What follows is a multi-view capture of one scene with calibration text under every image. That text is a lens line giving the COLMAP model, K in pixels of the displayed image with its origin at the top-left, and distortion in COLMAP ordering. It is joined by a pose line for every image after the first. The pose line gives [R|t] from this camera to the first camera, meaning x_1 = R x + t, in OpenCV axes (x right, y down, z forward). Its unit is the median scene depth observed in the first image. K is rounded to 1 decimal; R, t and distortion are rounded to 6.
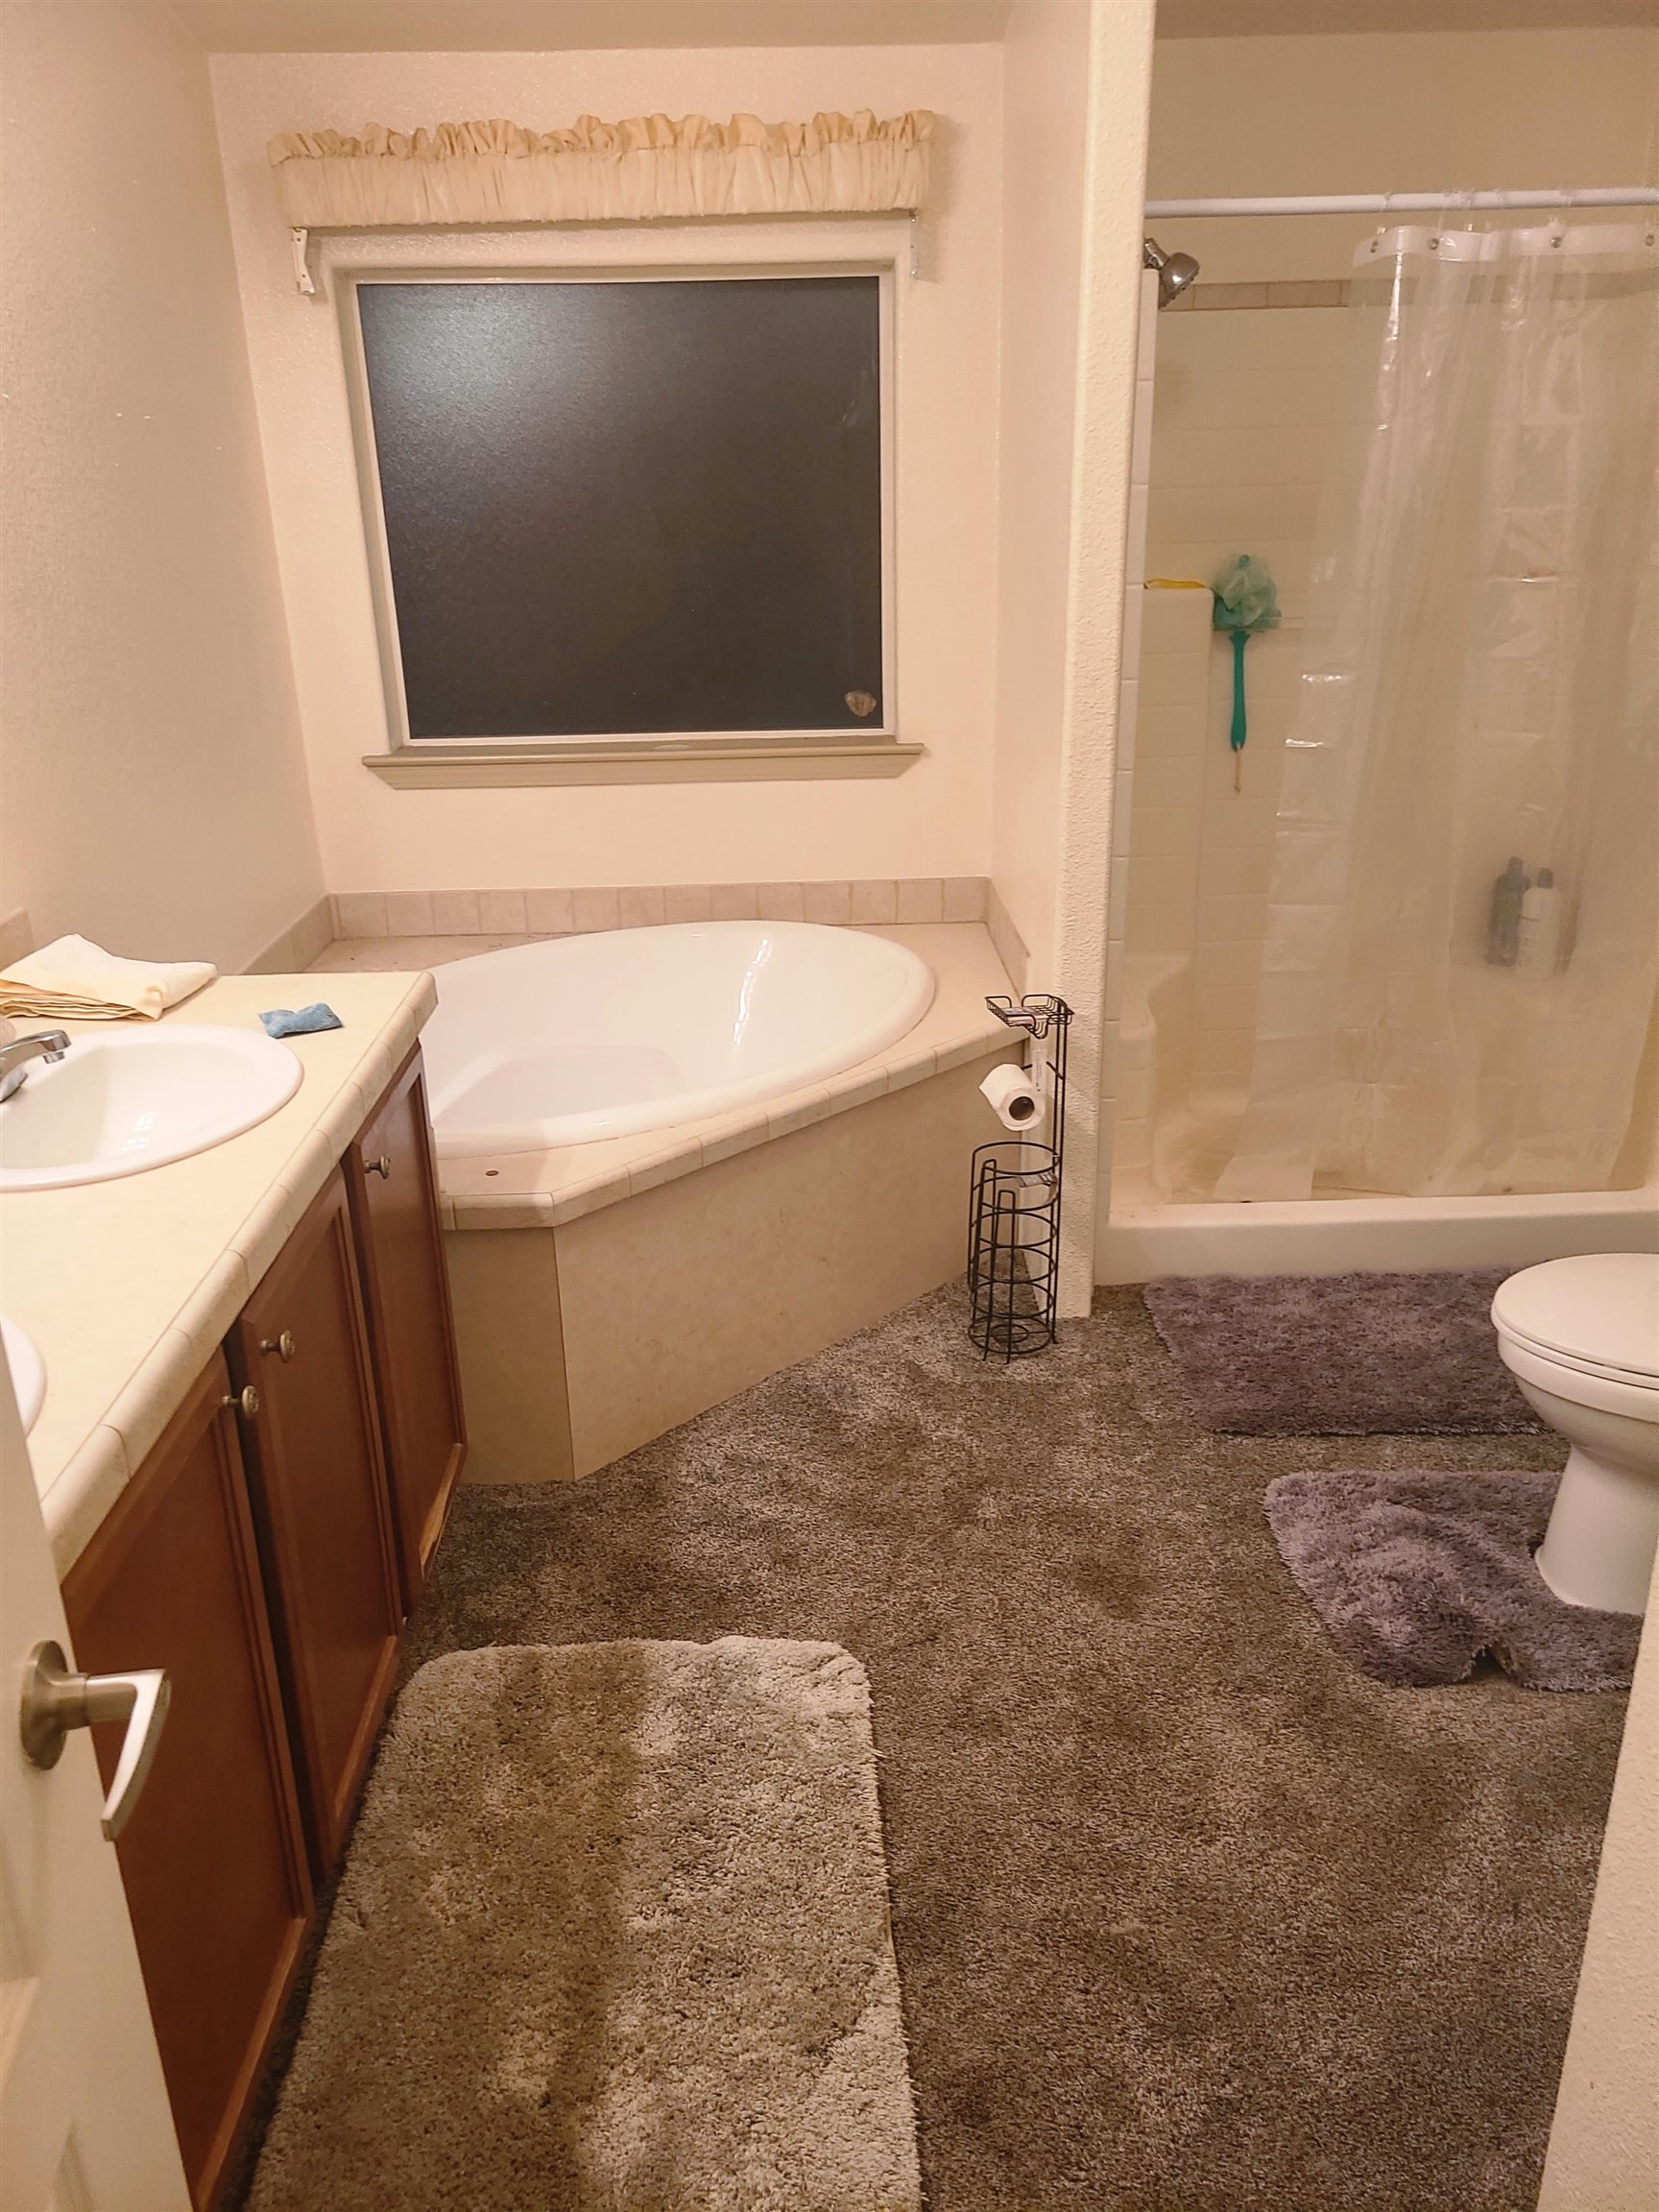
lens RADIAL K [[1701.6, 0, 822.5], [0, 1701.6, 1142.7], [0, 0, 1]] dist [0.059037, -0.045056]
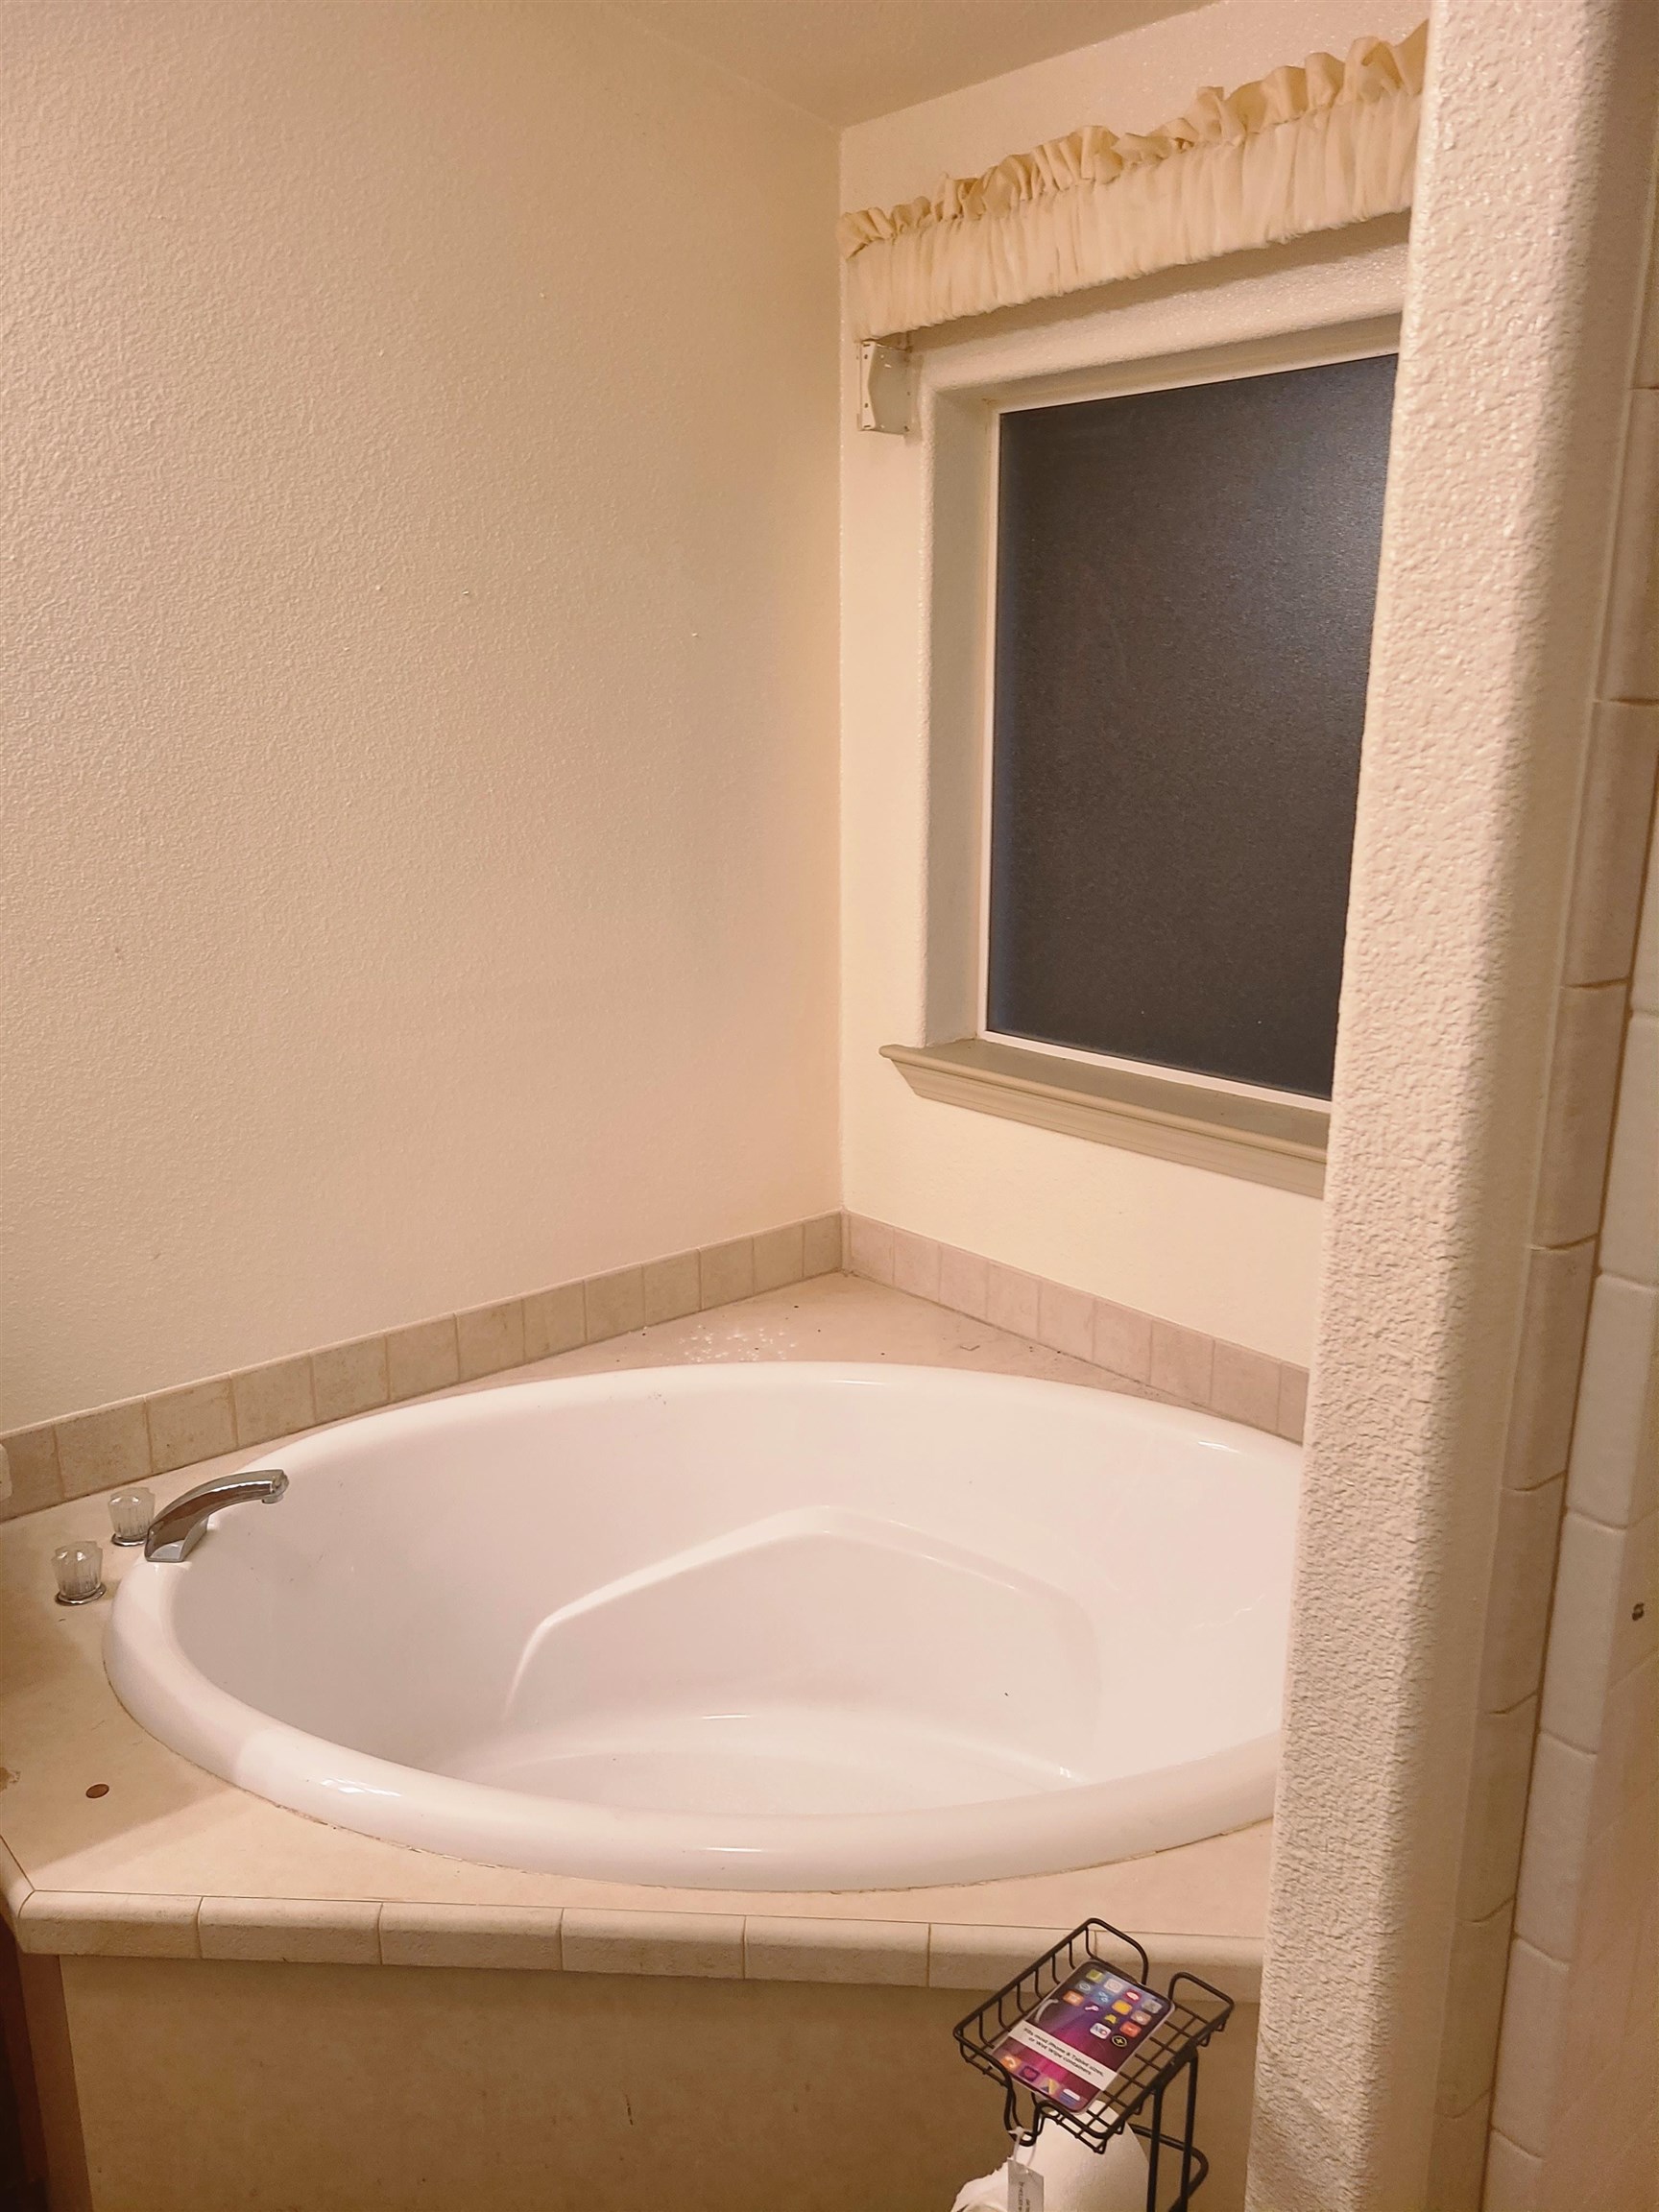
lens RADIAL K [[1672.7, 0, 829.0], [0, 1672.7, 1126.2], [0, 0, 1]] dist [0.056359, -0.040716]
pose [[0.642345, 0.218170, -0.734707, 0.289105], [-0.297721, 0.954373, 0.023105, -0.239804], [0.706226, 0.203896, 0.677991, 0.606004]]
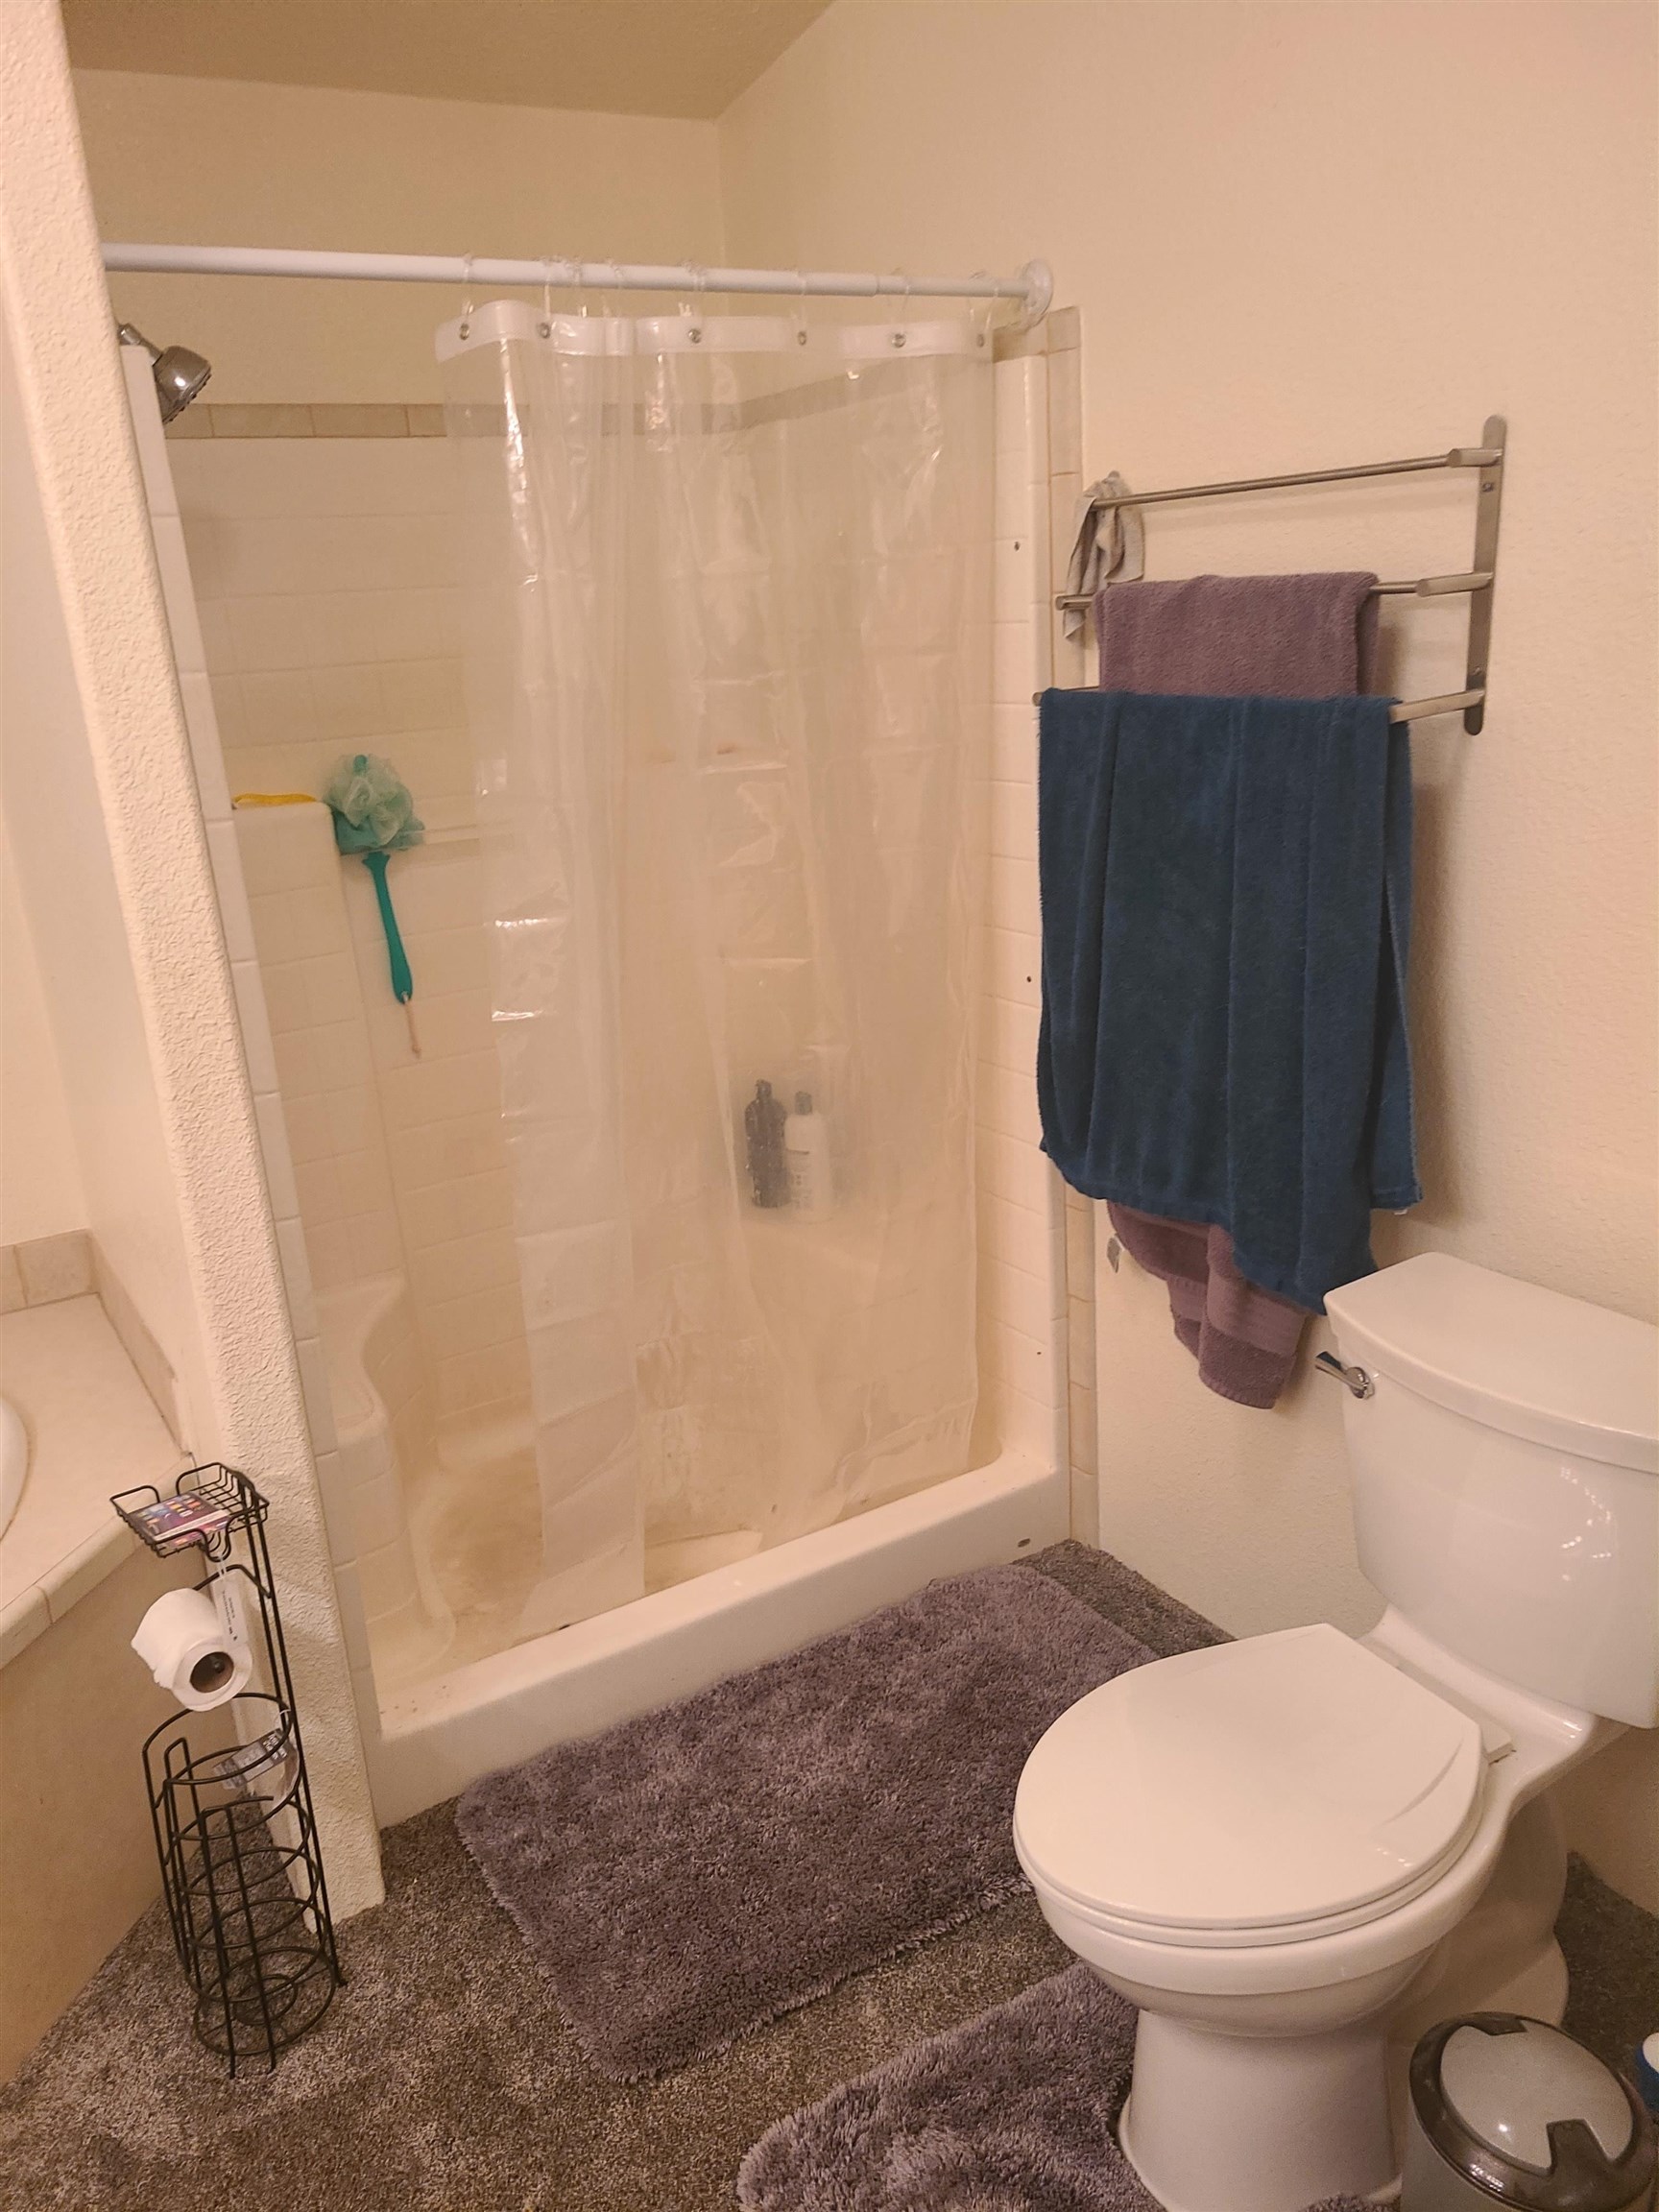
lens RADIAL K [[1701.6, 0, 822.5], [0, 1701.6, 1142.7], [0, 0, 1]] dist [0.059037, -0.045056]
pose [[0.870455, -0.185172, 0.456092, 0.057392], [0.226239, 0.973384, -0.036588, -0.121461], [-0.437178, 0.135034, 0.889180, 0.312960]]
